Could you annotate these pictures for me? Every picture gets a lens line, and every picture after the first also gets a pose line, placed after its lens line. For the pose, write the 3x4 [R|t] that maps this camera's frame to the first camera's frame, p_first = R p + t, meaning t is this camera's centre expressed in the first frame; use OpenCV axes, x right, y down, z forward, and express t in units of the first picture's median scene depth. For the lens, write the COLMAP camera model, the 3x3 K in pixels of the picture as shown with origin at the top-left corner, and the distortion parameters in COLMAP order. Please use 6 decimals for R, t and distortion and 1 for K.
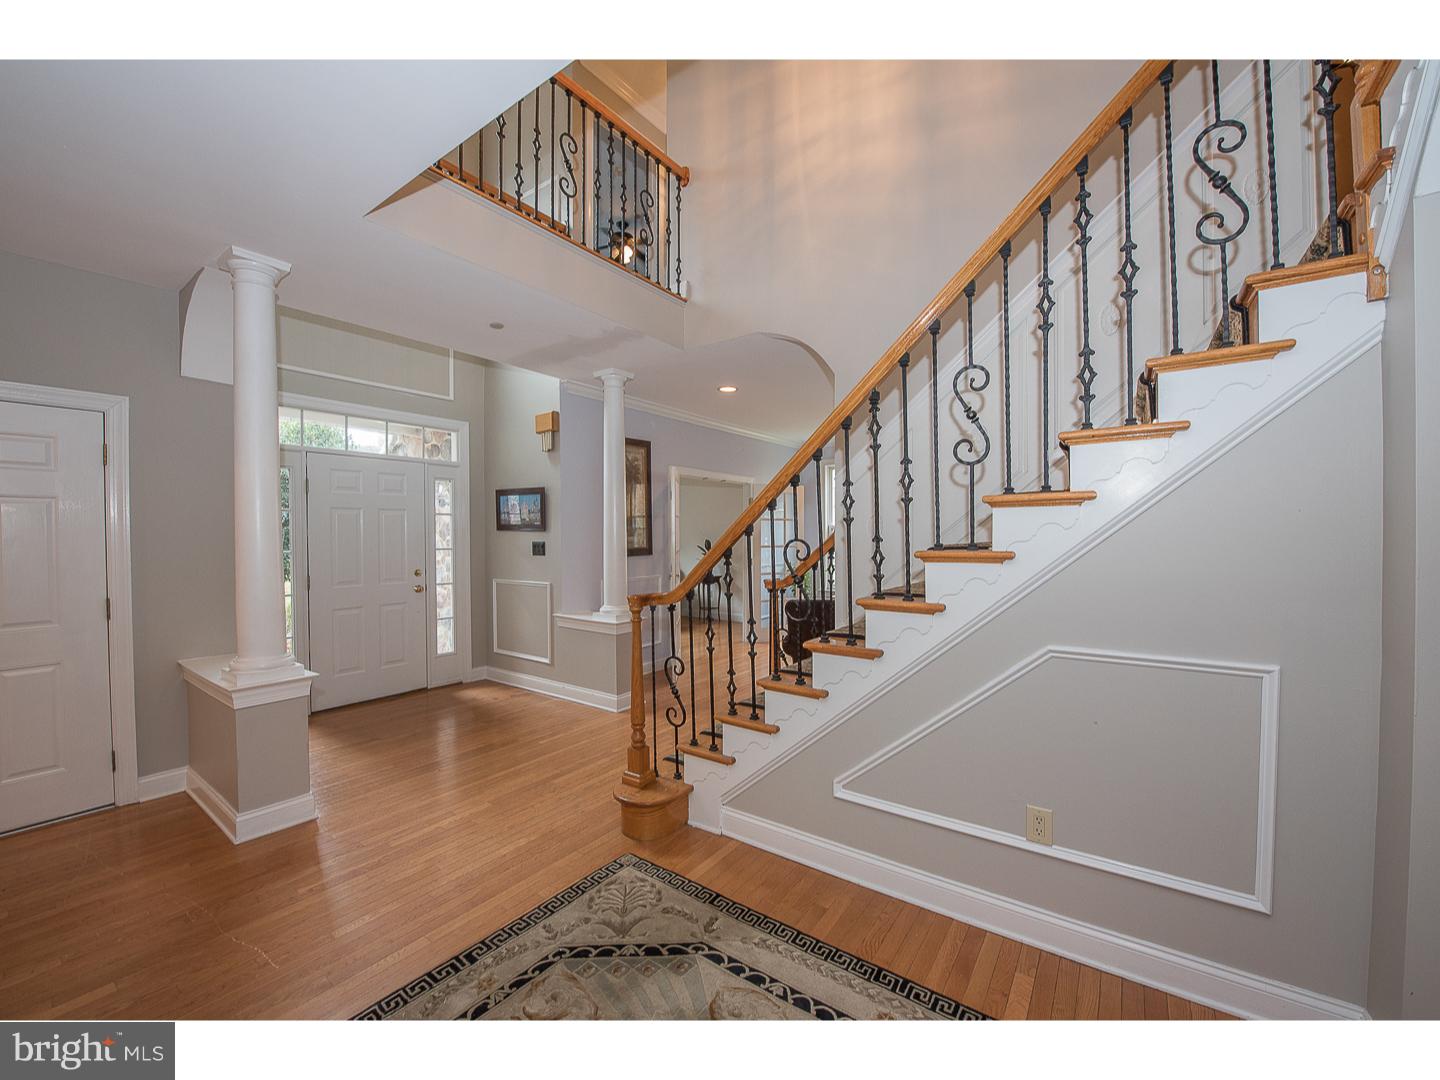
lens RADIAL K [[573.9, 0, 722.7], [0, 573.9, 543.2], [0, 0, 1]] dist [-0.018974, -0.000427]
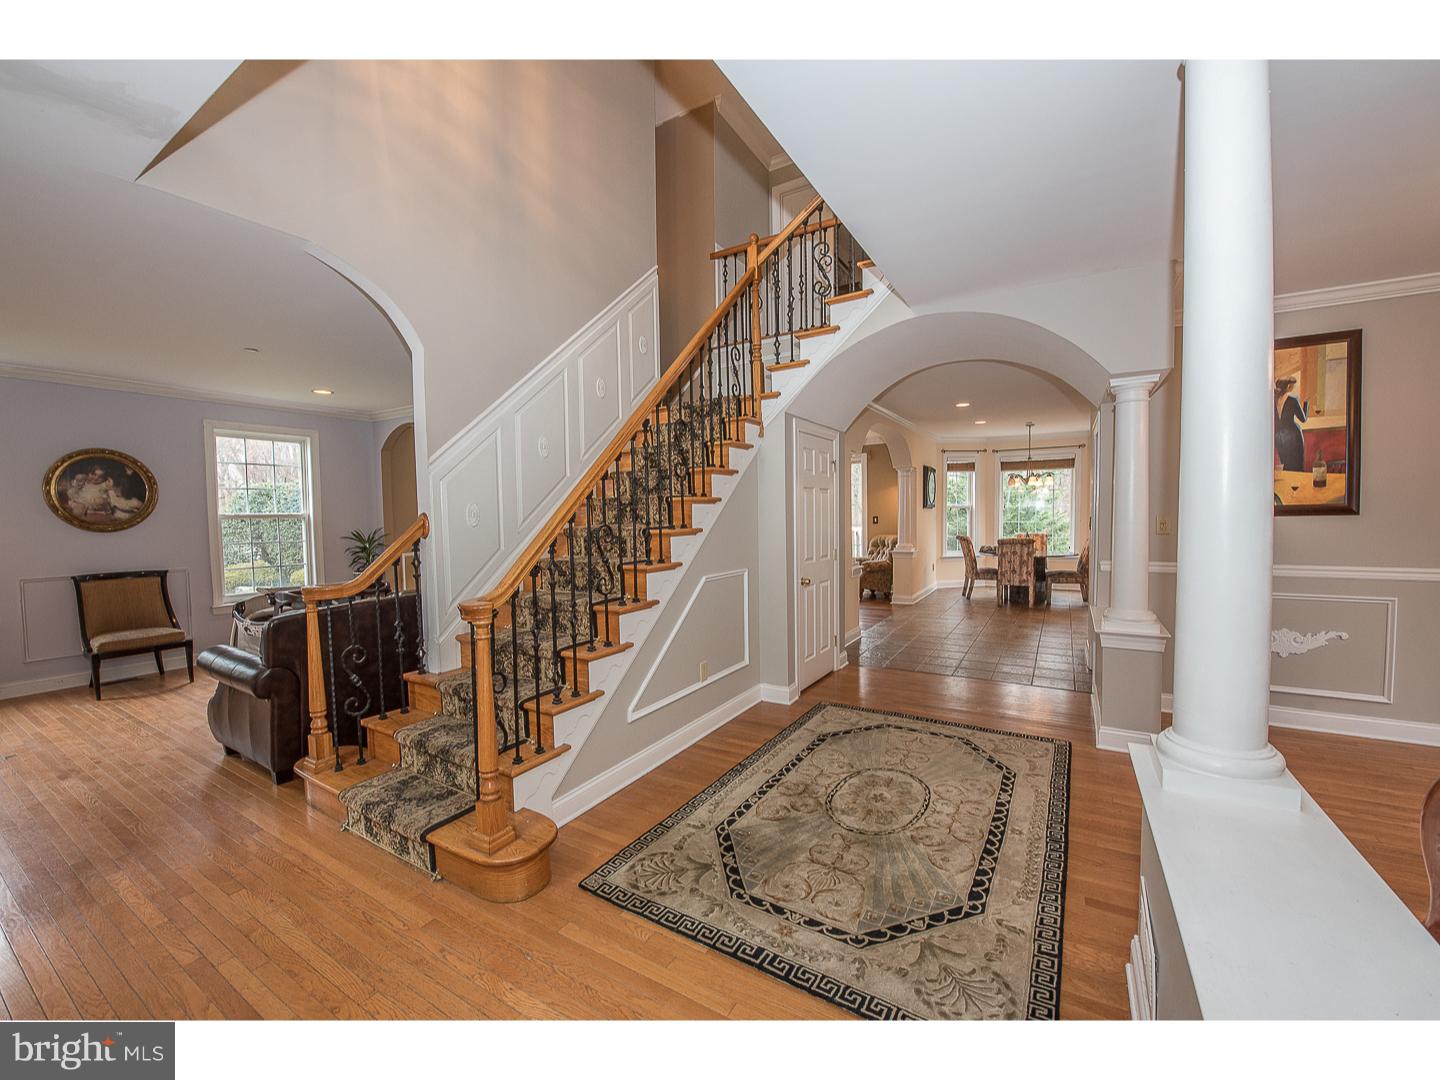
lens RADIAL K [[573.9, 0, 722.7], [0, 573.9, 543.2], [0, 0, 1]] dist [-0.018974, -0.000427]
pose [[-0.083871, -0.038666, 0.995726, -1.354303], [0.029954, 0.998698, 0.041304, -0.008996], [-0.996026, 0.033290, -0.082603, 1.094747]]
